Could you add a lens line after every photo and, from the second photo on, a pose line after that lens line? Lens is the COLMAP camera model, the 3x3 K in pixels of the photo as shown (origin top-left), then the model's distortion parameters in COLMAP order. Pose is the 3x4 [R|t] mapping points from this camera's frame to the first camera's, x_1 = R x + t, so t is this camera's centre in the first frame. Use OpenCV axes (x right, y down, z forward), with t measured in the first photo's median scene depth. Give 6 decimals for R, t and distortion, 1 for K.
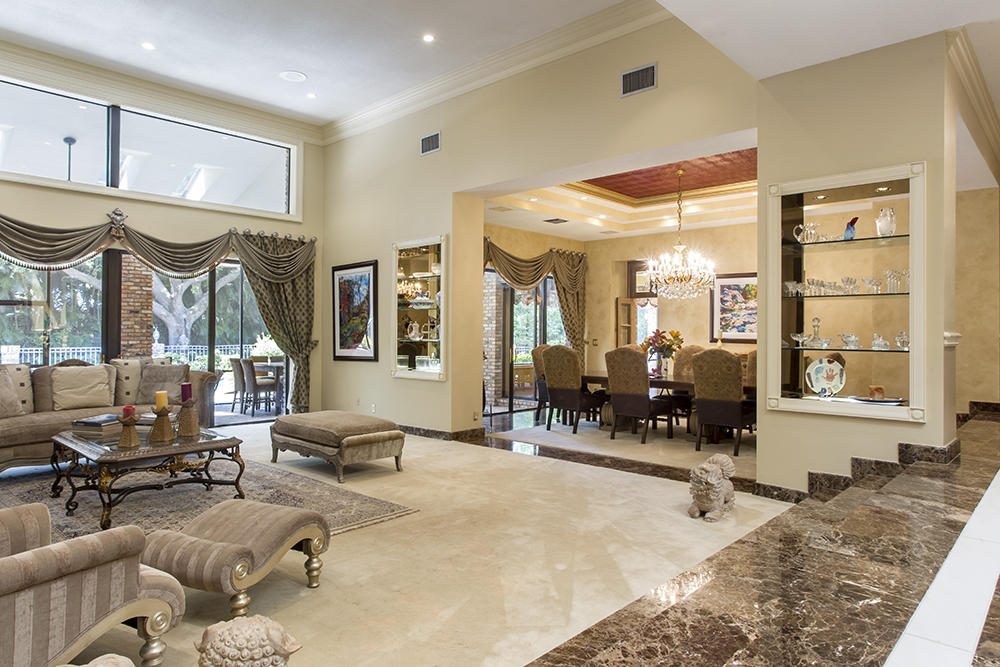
lens RADIAL K [[648.3, 0, 499.4], [0, 648.3, 320.3], [0, 0, 1]] dist [-0.023965, 0.036976]
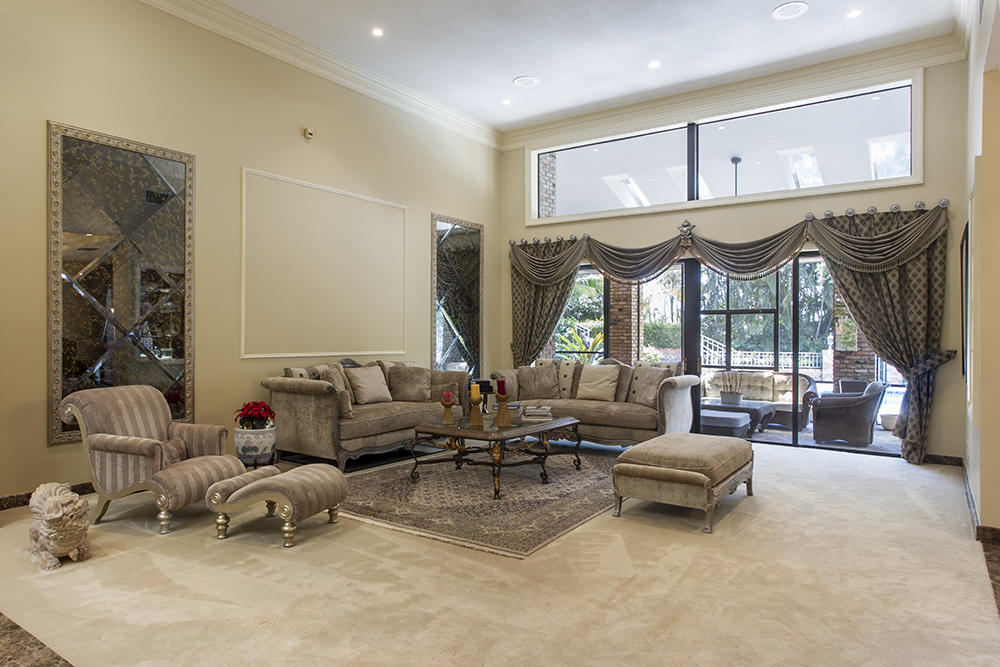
lens RADIAL K [[648.3, 0, 503.6], [0, 648.3, 329.7], [0, 0, 1]] dist [-0.023965, 0.036976]
pose [[0.103393, -0.006690, -0.994618, 0.386975], [0.010735, 0.999927, -0.005610, 0.008794], [0.994583, -0.010097, 0.103457, 0.520259]]
